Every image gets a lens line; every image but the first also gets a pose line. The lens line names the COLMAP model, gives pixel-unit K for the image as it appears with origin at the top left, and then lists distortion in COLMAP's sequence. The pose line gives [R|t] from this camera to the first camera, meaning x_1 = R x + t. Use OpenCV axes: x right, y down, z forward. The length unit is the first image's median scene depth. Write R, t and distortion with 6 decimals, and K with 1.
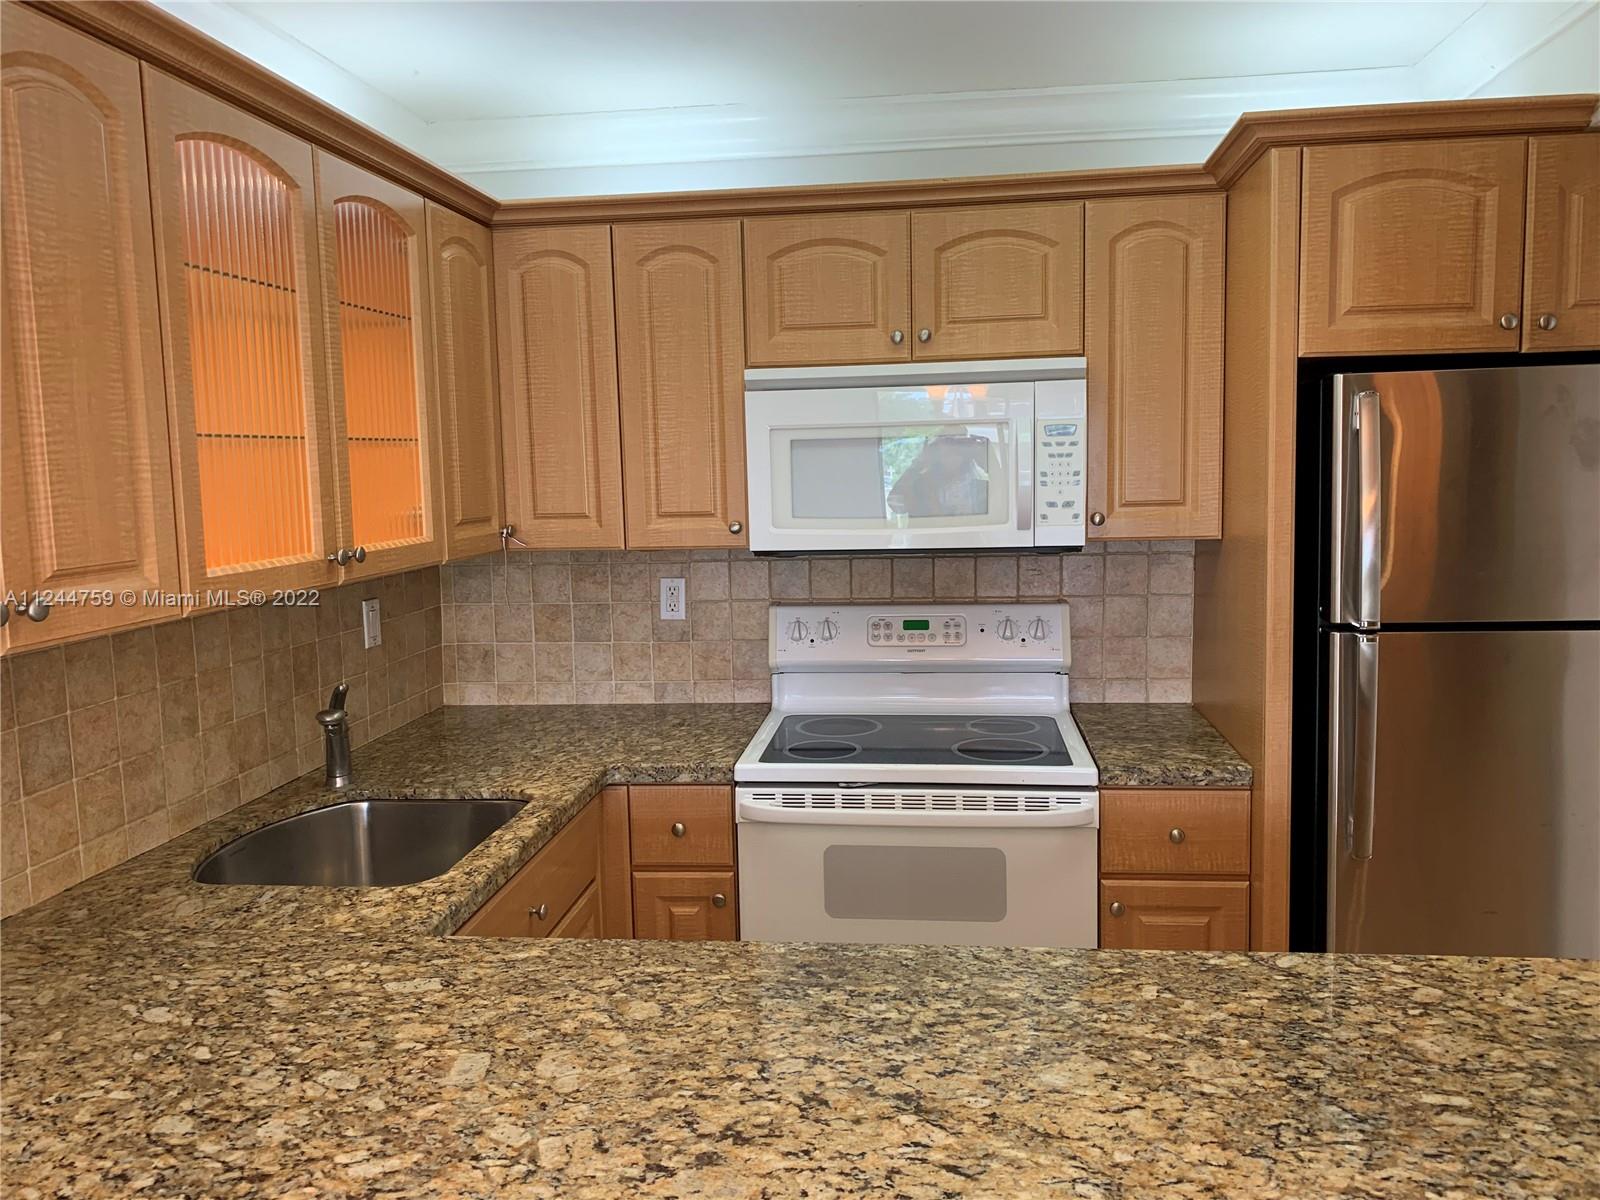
lens RADIAL K [[1247.8, 0, 800.0], [0, 1247.8, 600.0], [0, 0, 1]] dist [0.033089, -0.023444]
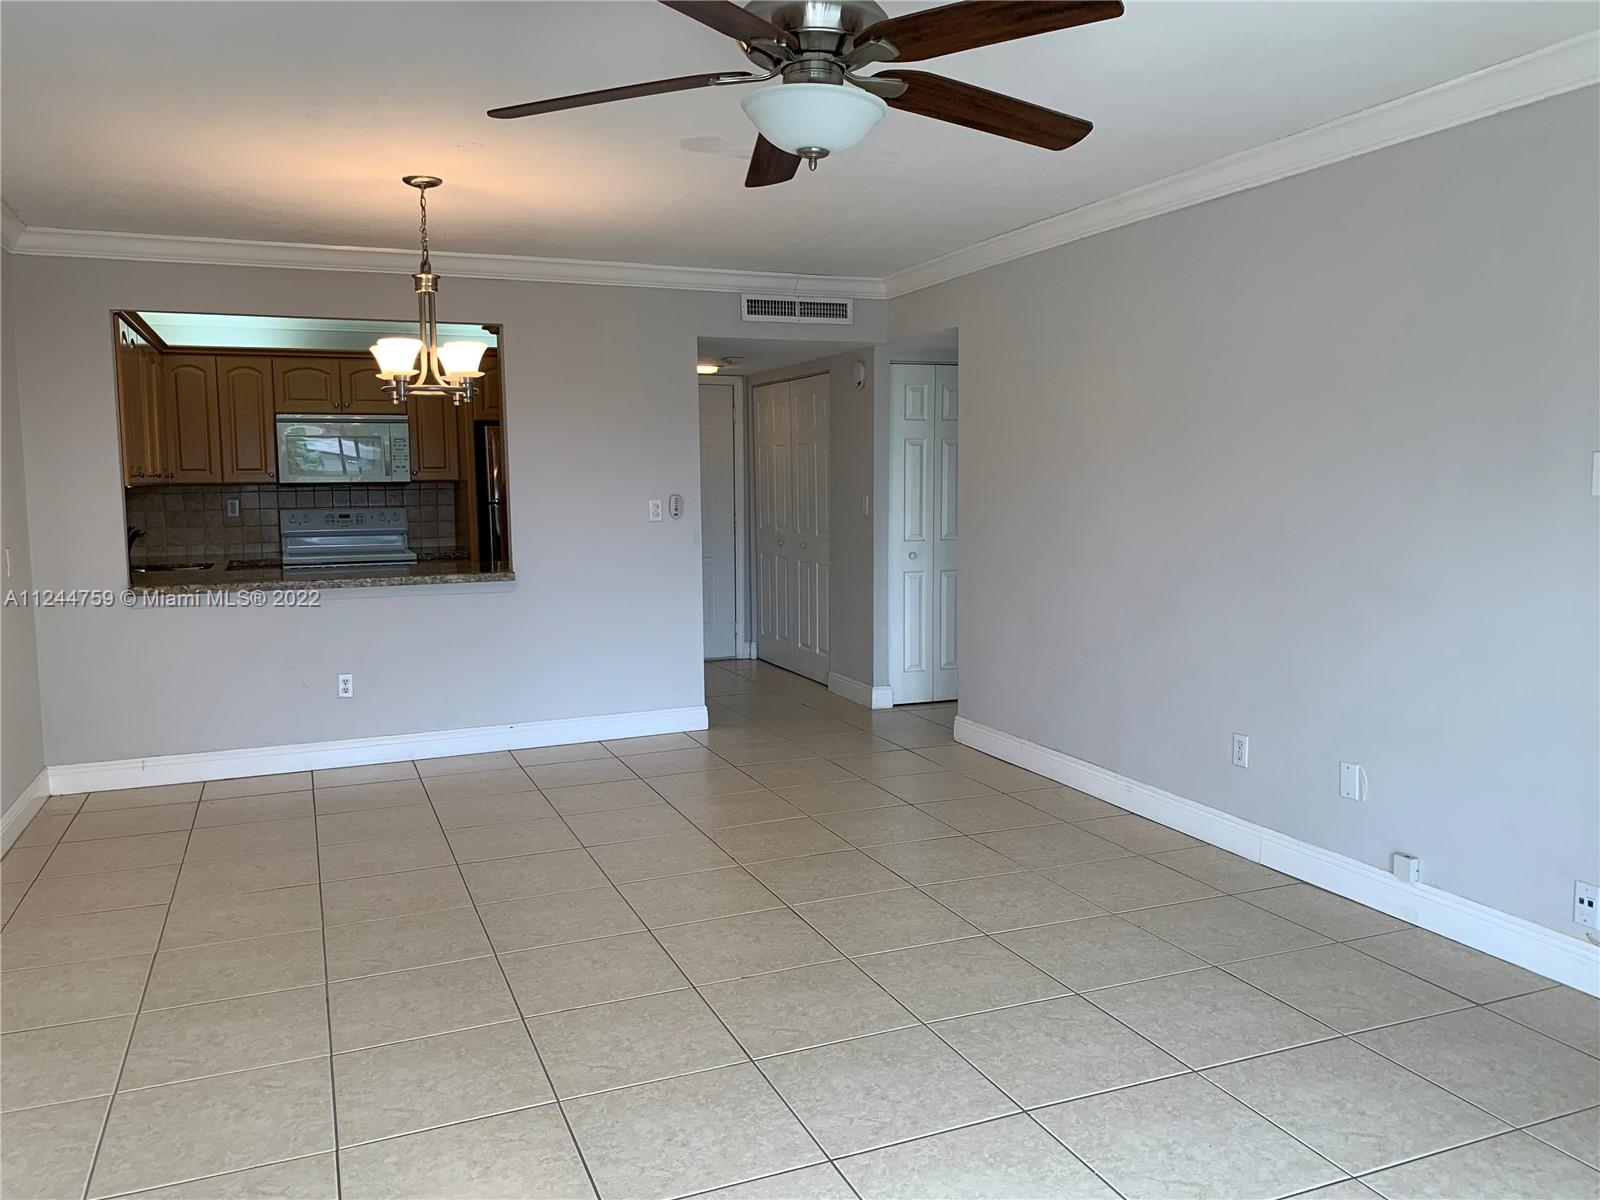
lens RADIAL K [[1247.8, 0, 800.0], [0, 1247.8, 600.0], [0, 0, 1]] dist [0.033089, -0.023444]
pose [[0.875596, -0.033092, 0.481910, -0.360191], [0.042265, 0.999073, -0.008188, 0.273538], [-0.481192, 0.027537, 0.876183, -1.828985]]
